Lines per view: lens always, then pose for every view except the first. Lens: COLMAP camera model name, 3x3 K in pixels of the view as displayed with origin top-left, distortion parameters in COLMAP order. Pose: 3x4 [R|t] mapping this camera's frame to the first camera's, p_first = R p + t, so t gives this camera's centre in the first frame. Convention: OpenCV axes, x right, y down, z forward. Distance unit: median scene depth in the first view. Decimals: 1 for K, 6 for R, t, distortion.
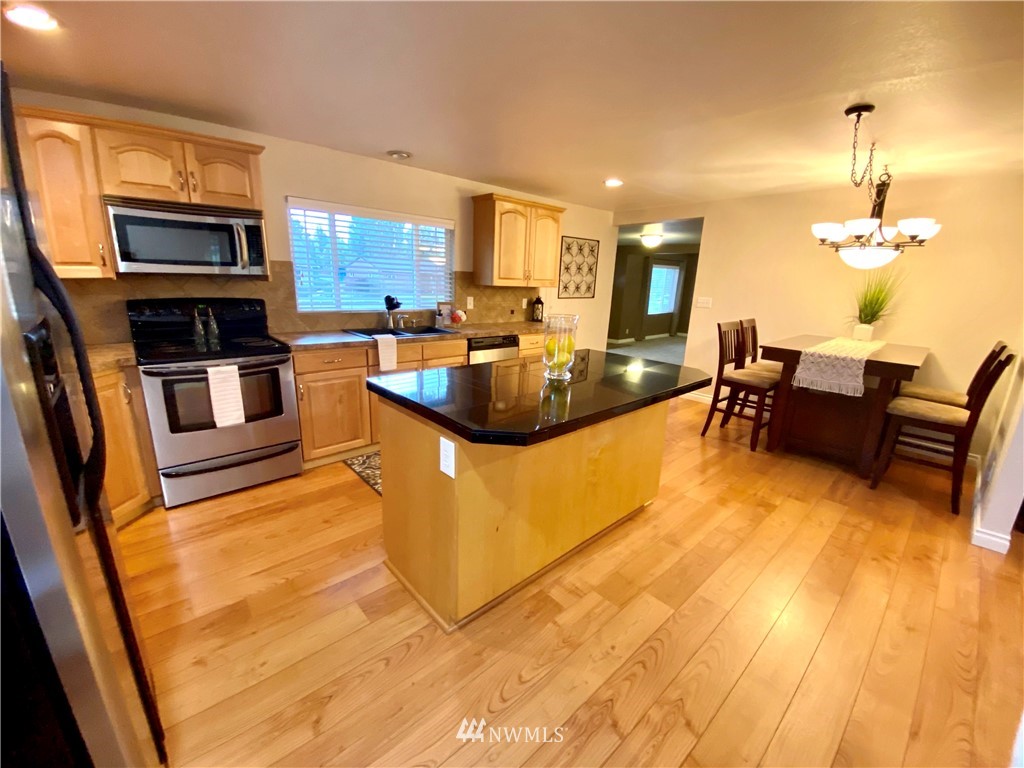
lens RADIAL K [[418.6, 0, 510.5], [0, 418.6, 385.1], [0, 0, 1]] dist [-0.016924, -0.001024]
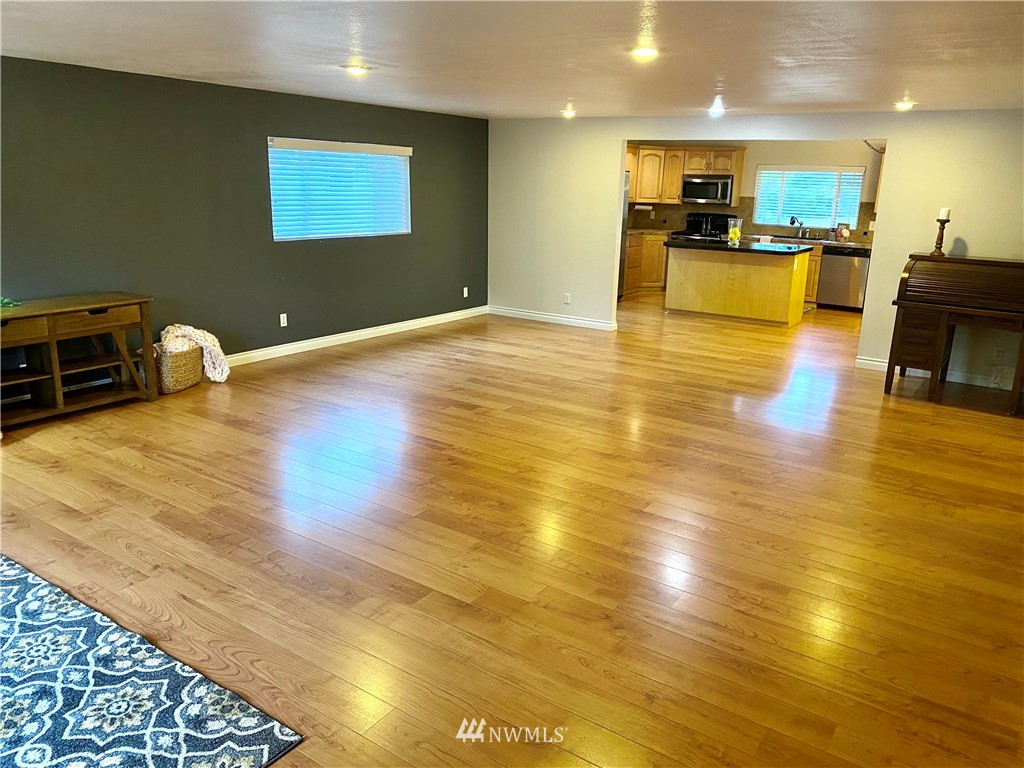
lens RADIAL K [[778.6, 0, 517.0], [0, 778.6, 385.3], [0, 0, 1]] dist [-0.015849, -0.003123]
pose [[0.227822, 0.231878, -0.945690, 3.340232], [-0.246715, 0.953283, 0.174305, 0.215219], [0.941928, 0.193606, 0.274387, -1.019338]]
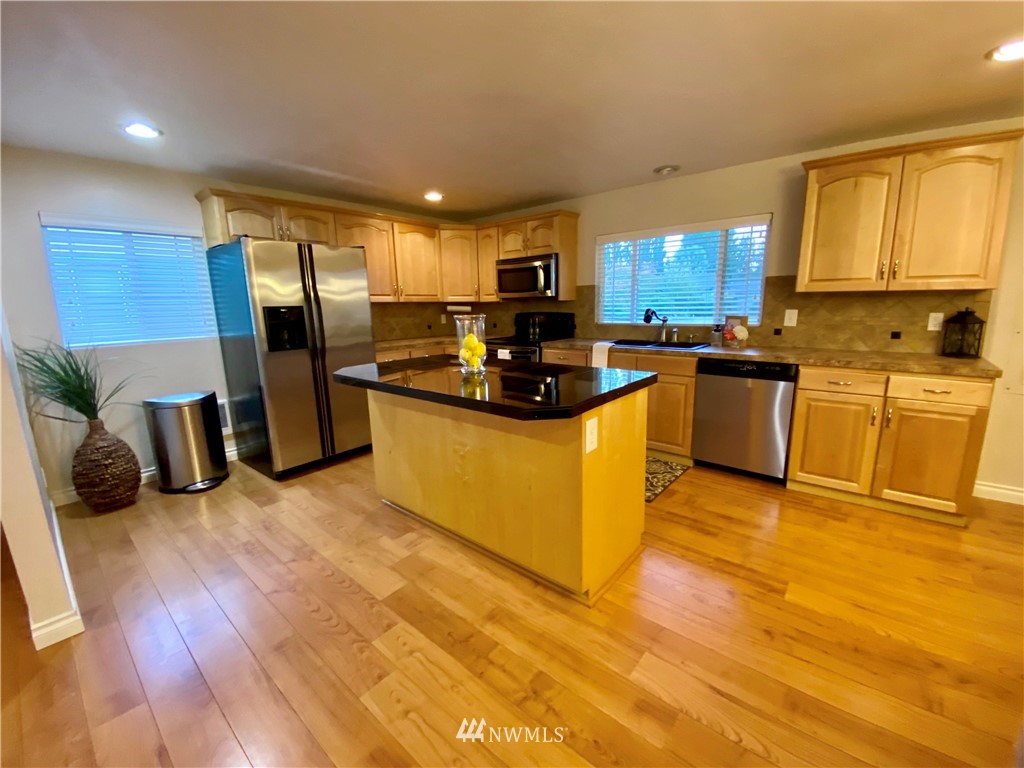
lens RADIAL K [[418.6, 0, 511.8], [0, 418.6, 386.3], [0, 0, 1]] dist [-0.016924, -0.001024]
pose [[0.124584, 0.161536, -0.978971, 0.915496], [-0.207253, 0.969131, 0.133537, -0.123434], [0.970322, 0.186258, 0.154217, 0.700784]]
